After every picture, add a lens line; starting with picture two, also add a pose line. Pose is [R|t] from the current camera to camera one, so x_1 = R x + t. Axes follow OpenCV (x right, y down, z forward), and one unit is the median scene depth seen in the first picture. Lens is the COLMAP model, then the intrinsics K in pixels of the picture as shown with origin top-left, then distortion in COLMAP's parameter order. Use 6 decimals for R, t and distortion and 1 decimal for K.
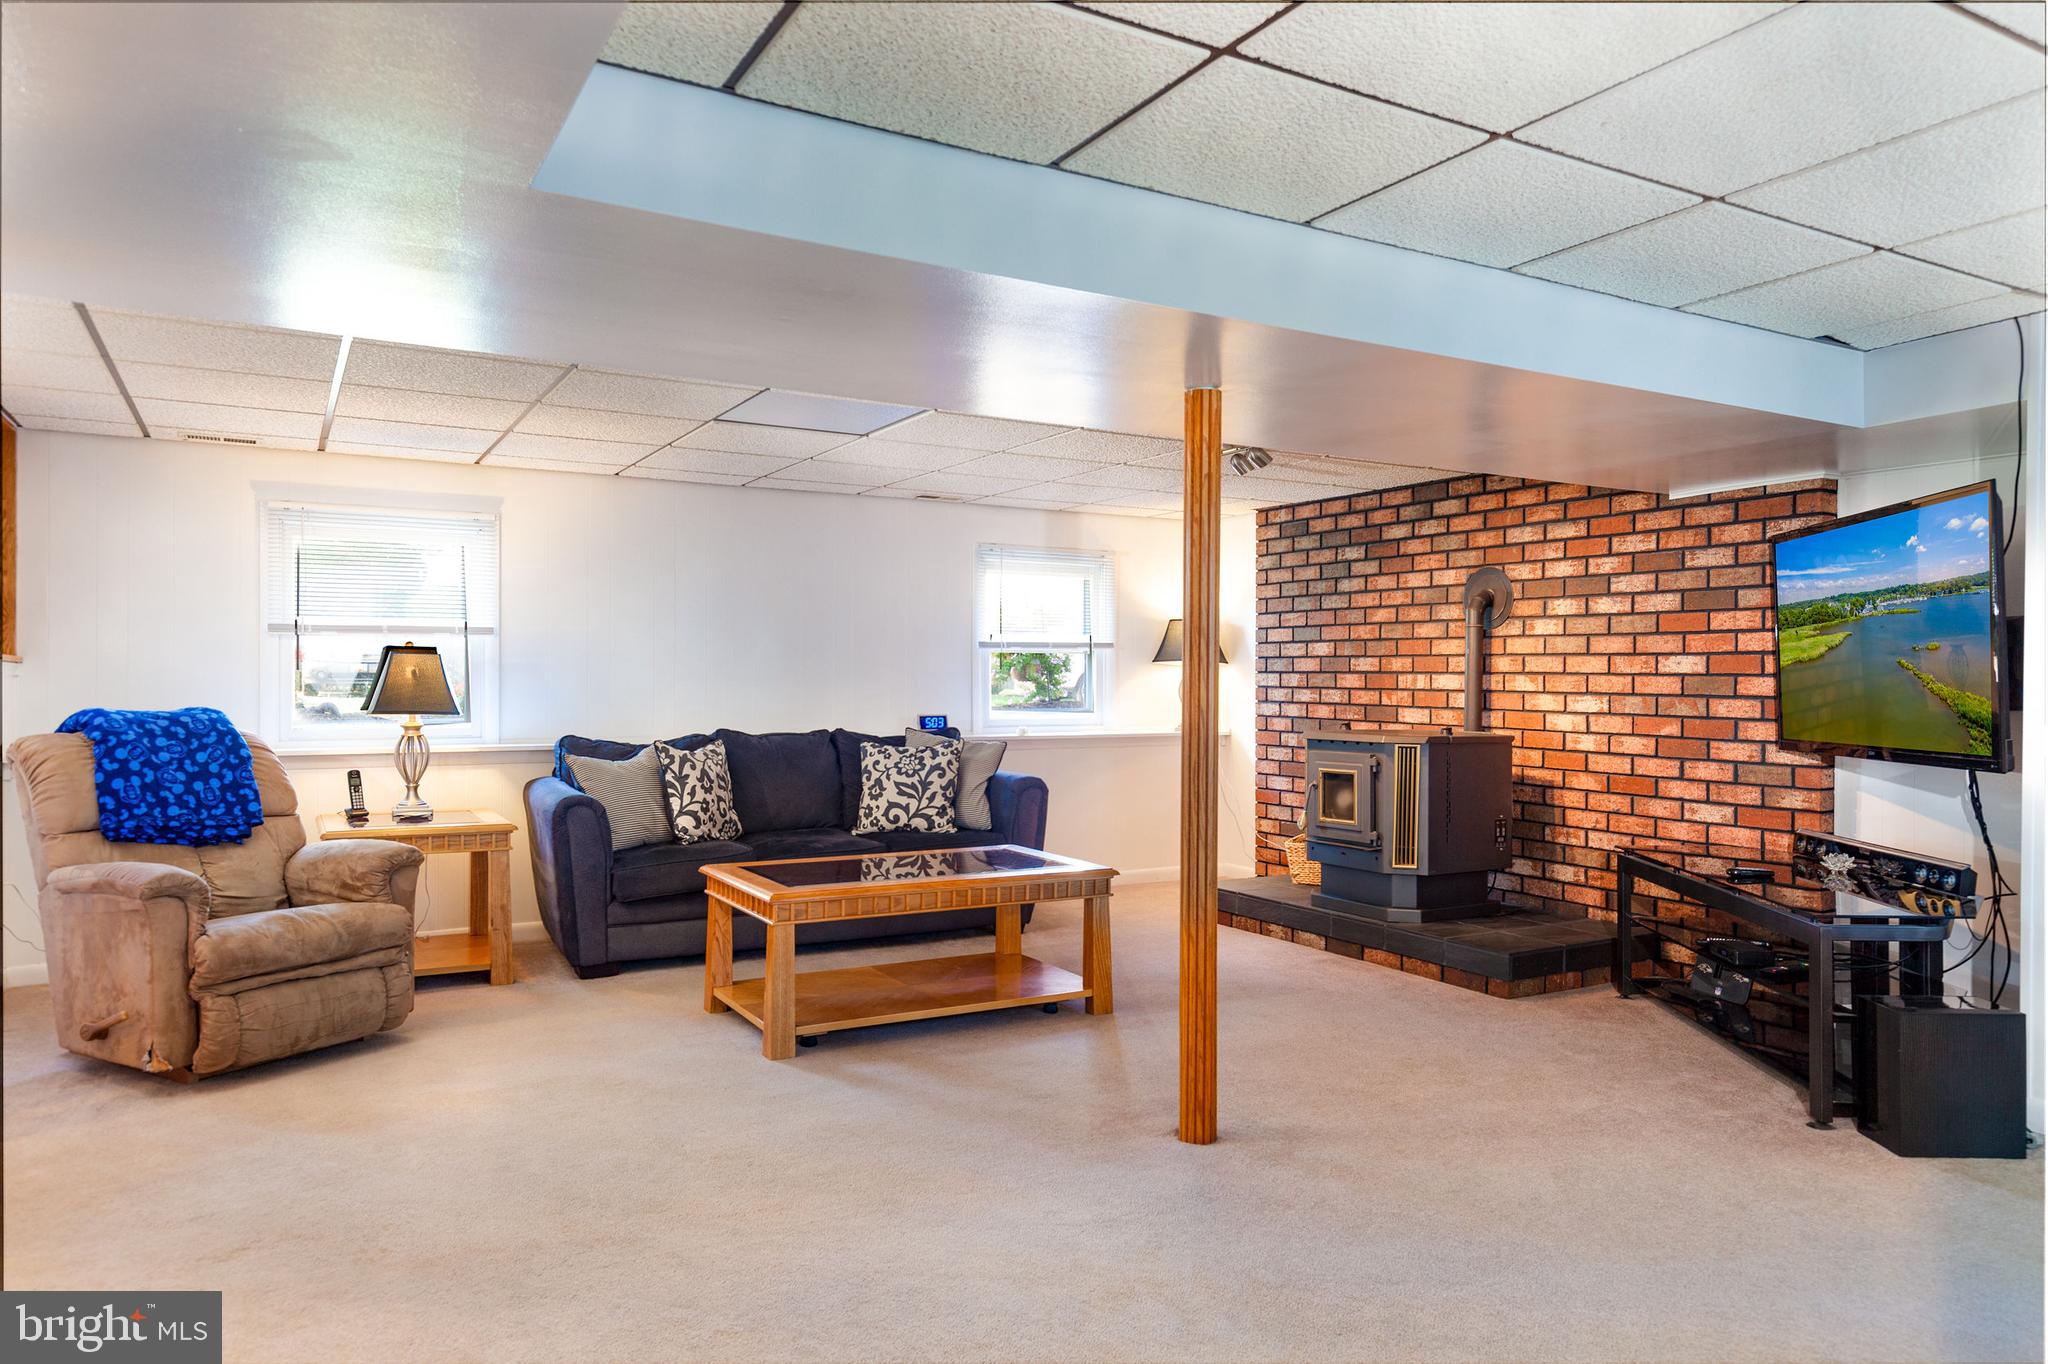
lens RADIAL K [[1318.1, 0, 1023.1], [0, 1318.1, 679.4], [0, 0, 1]] dist [-0.013116, -0.001924]
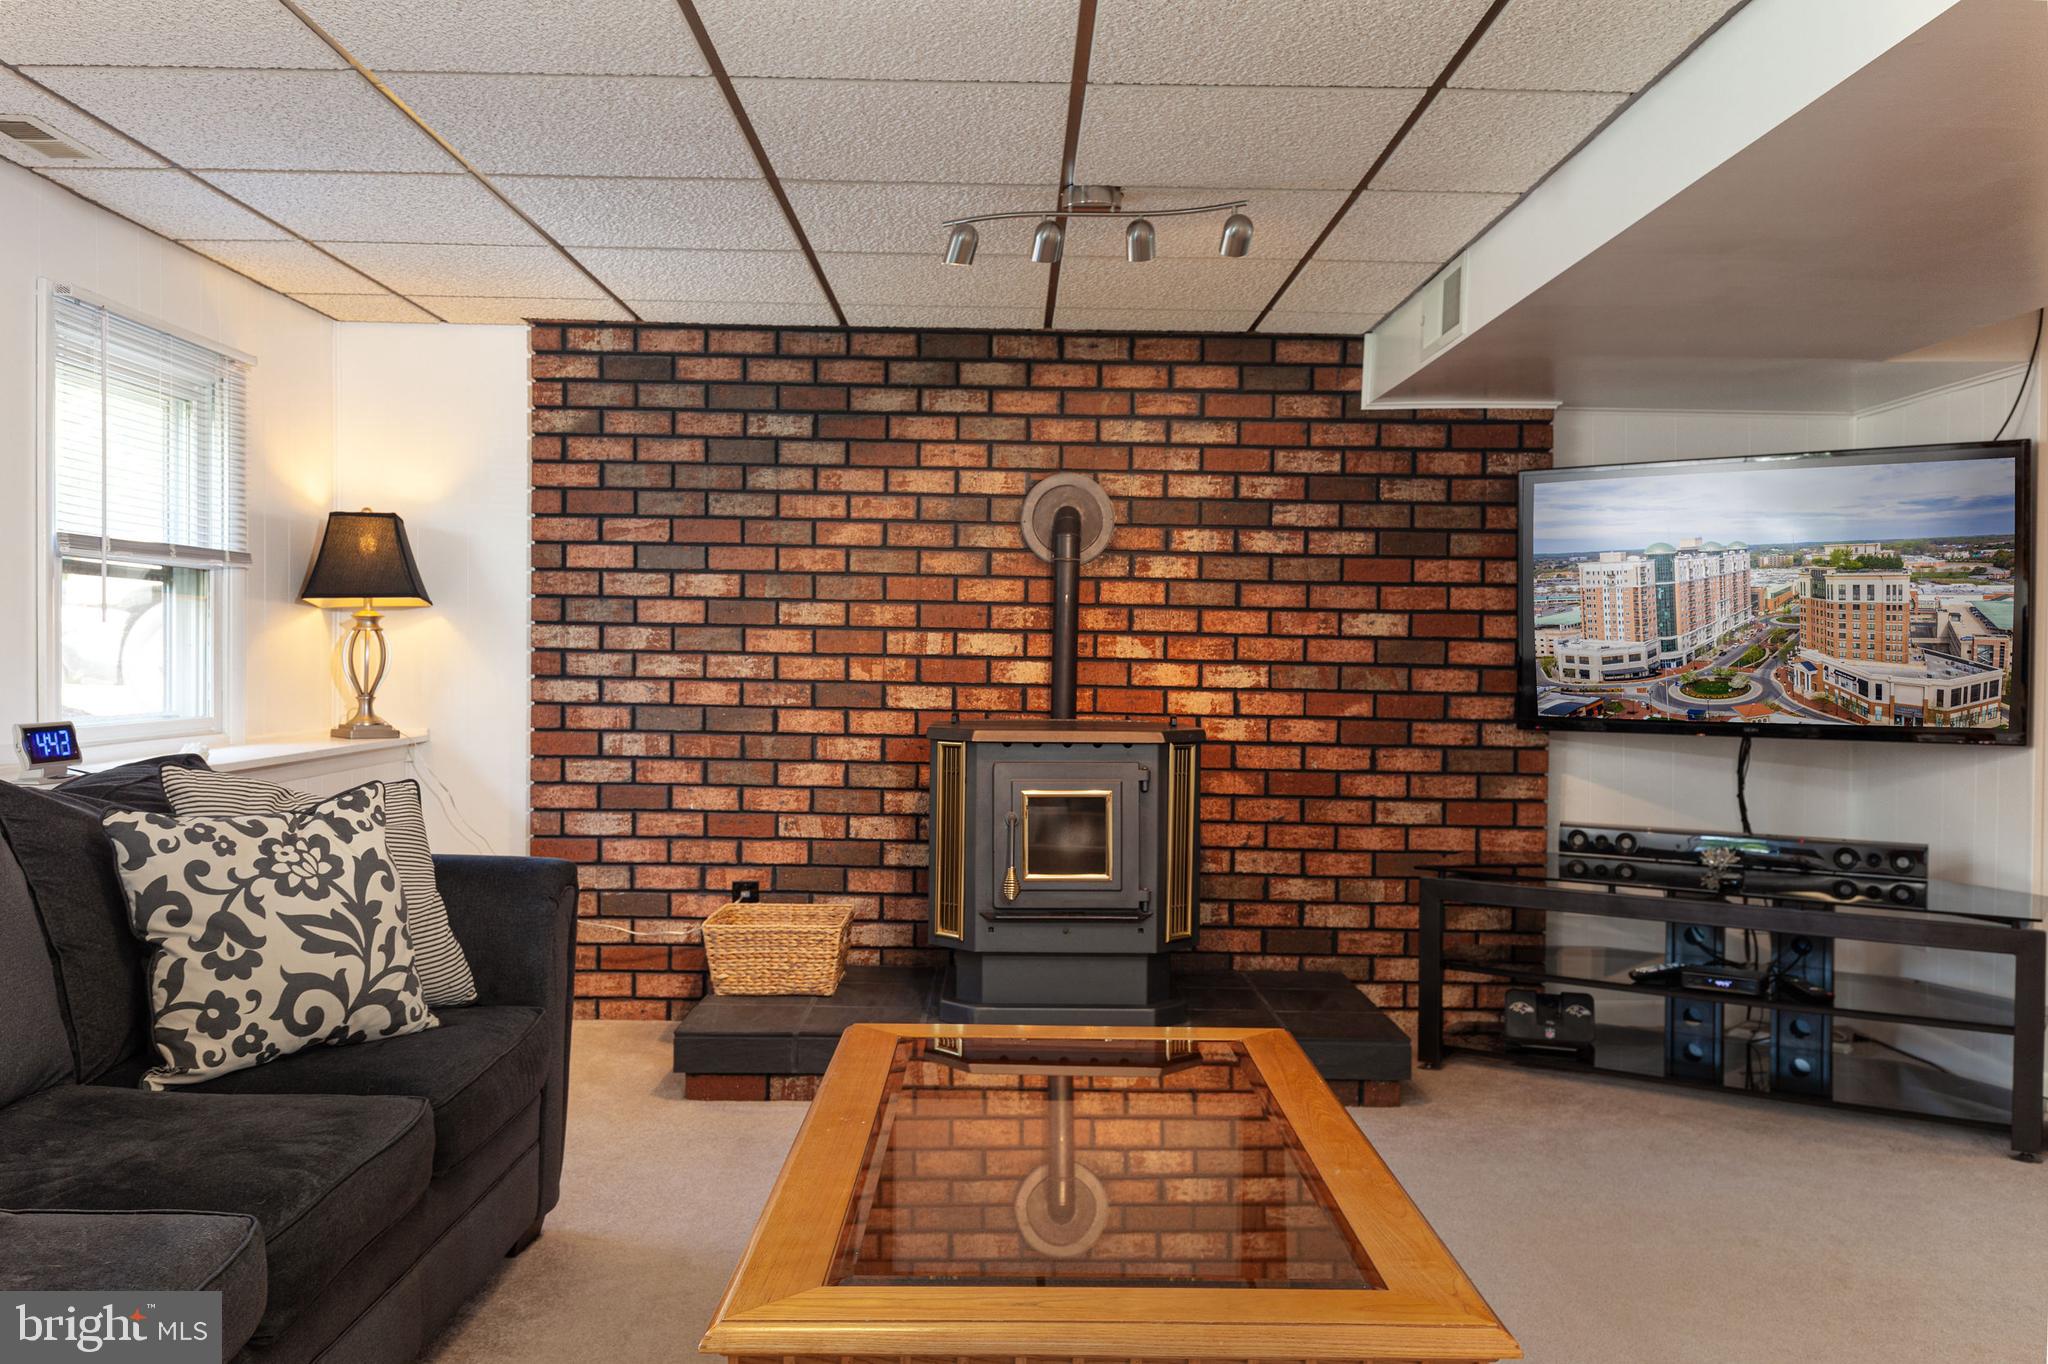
lens RADIAL K [[1651.3, 0, 1028.5], [0, 1651.3, 683.1], [0, 0, 1]] dist [0.013848, -0.005769]
pose [[0.486231, -0.015362, 0.873696, -0.415980], [-0.009264, 0.999699, 0.022733, 0.002474], [-0.873781, -0.019148, 0.485942, 0.646134]]
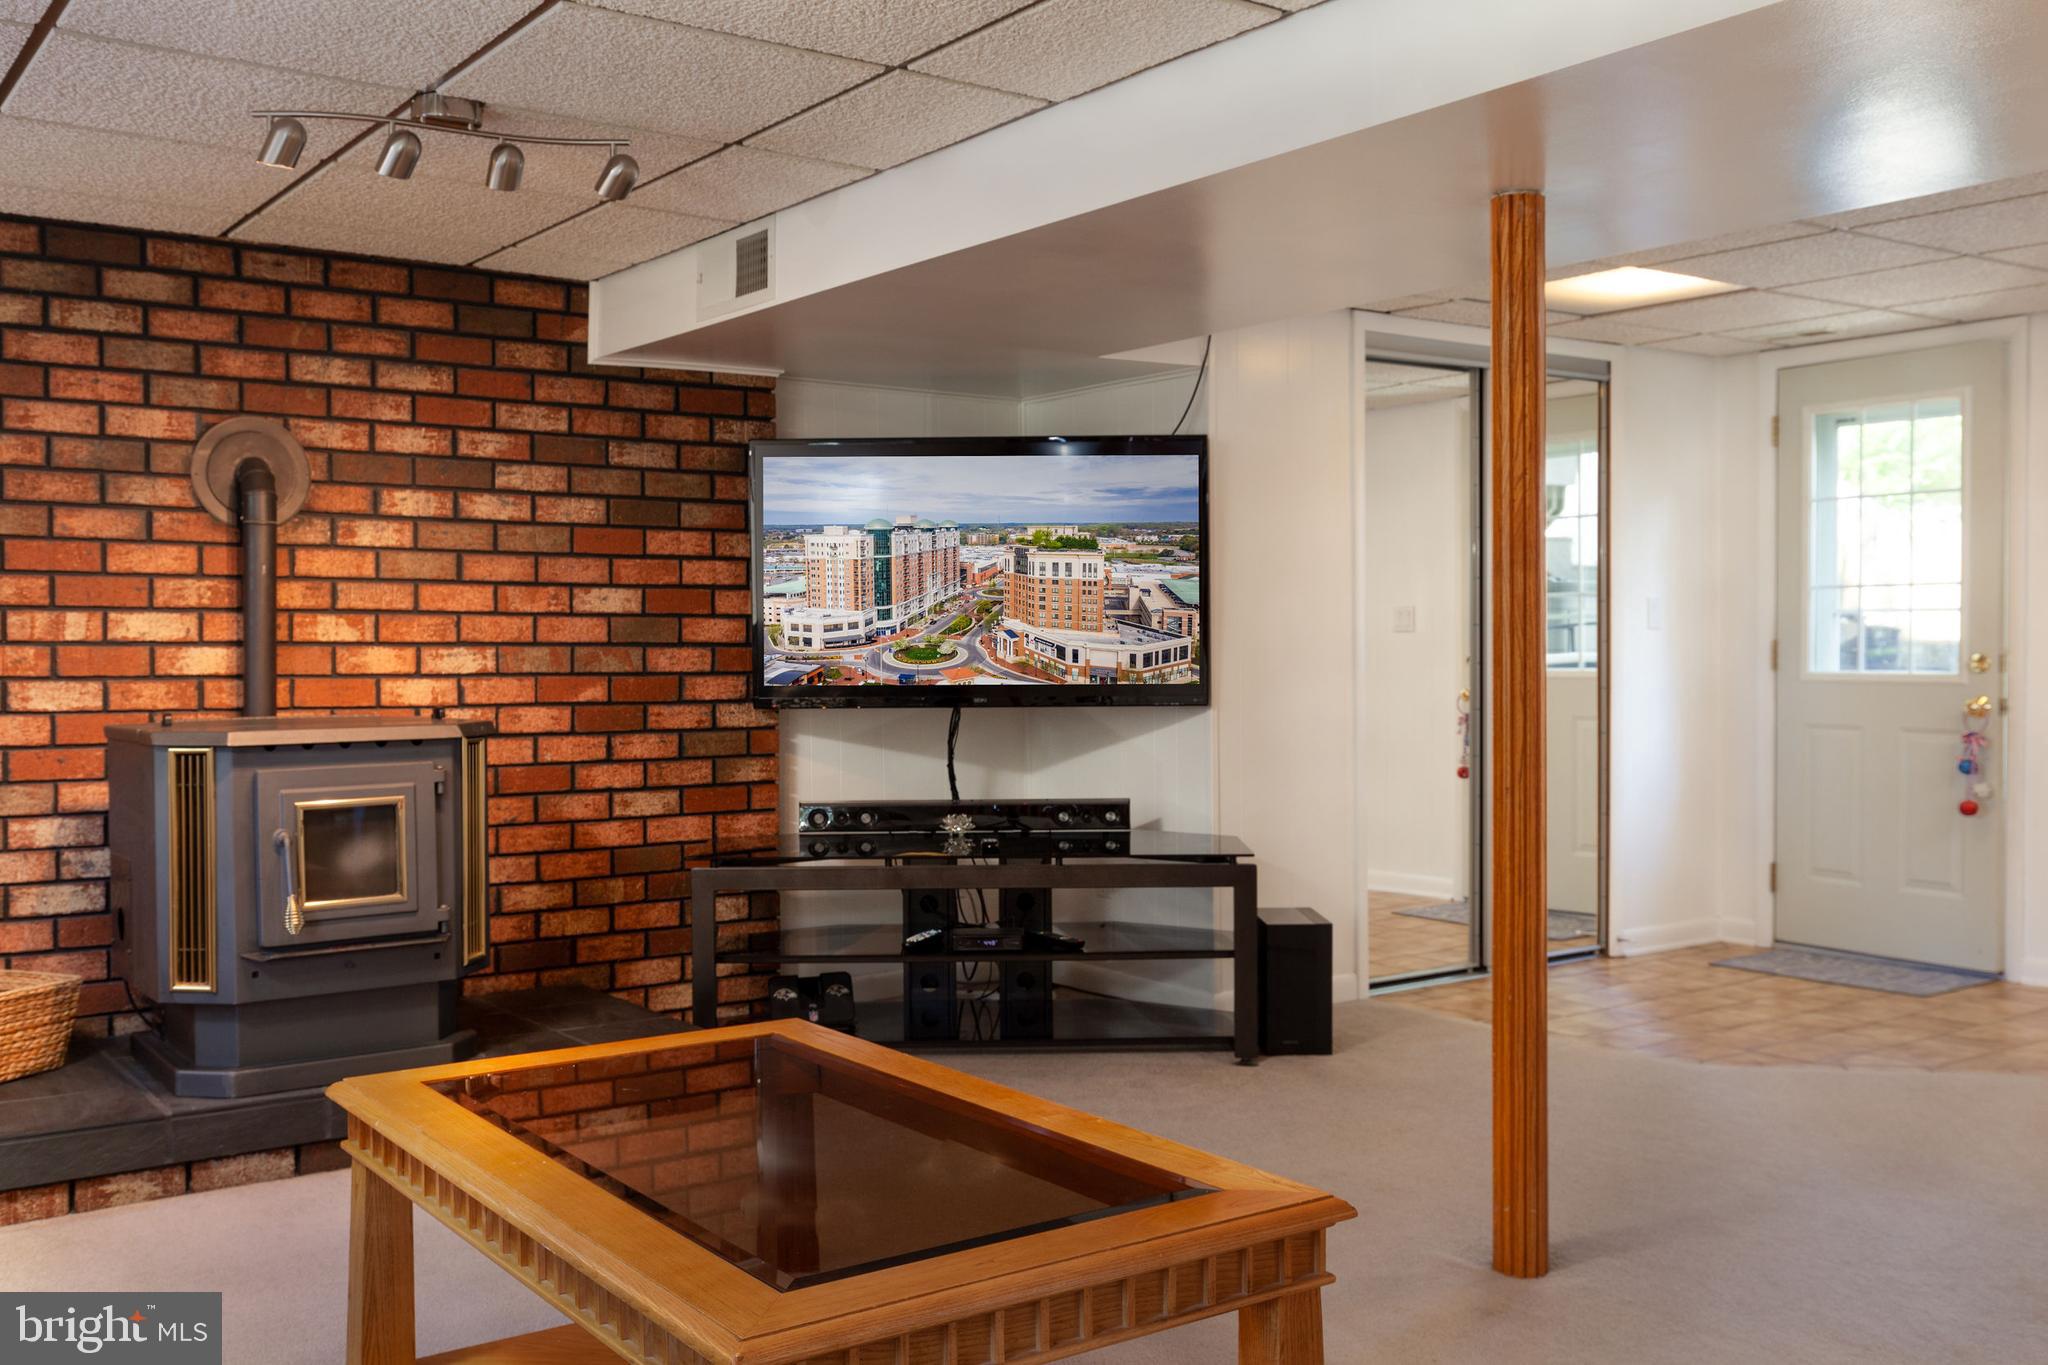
lens RADIAL K [[1894.6, 0, 1029.4], [0, 1894.6, 680.5], [0, 0, 1]] dist [0.011211, 0.000000]
pose [[-0.109287, -0.029200, 0.993581, -0.500312], [0.002135, 0.999559, 0.029611, 0.001790], [-0.994008, 0.005357, -0.109177, 0.813234]]
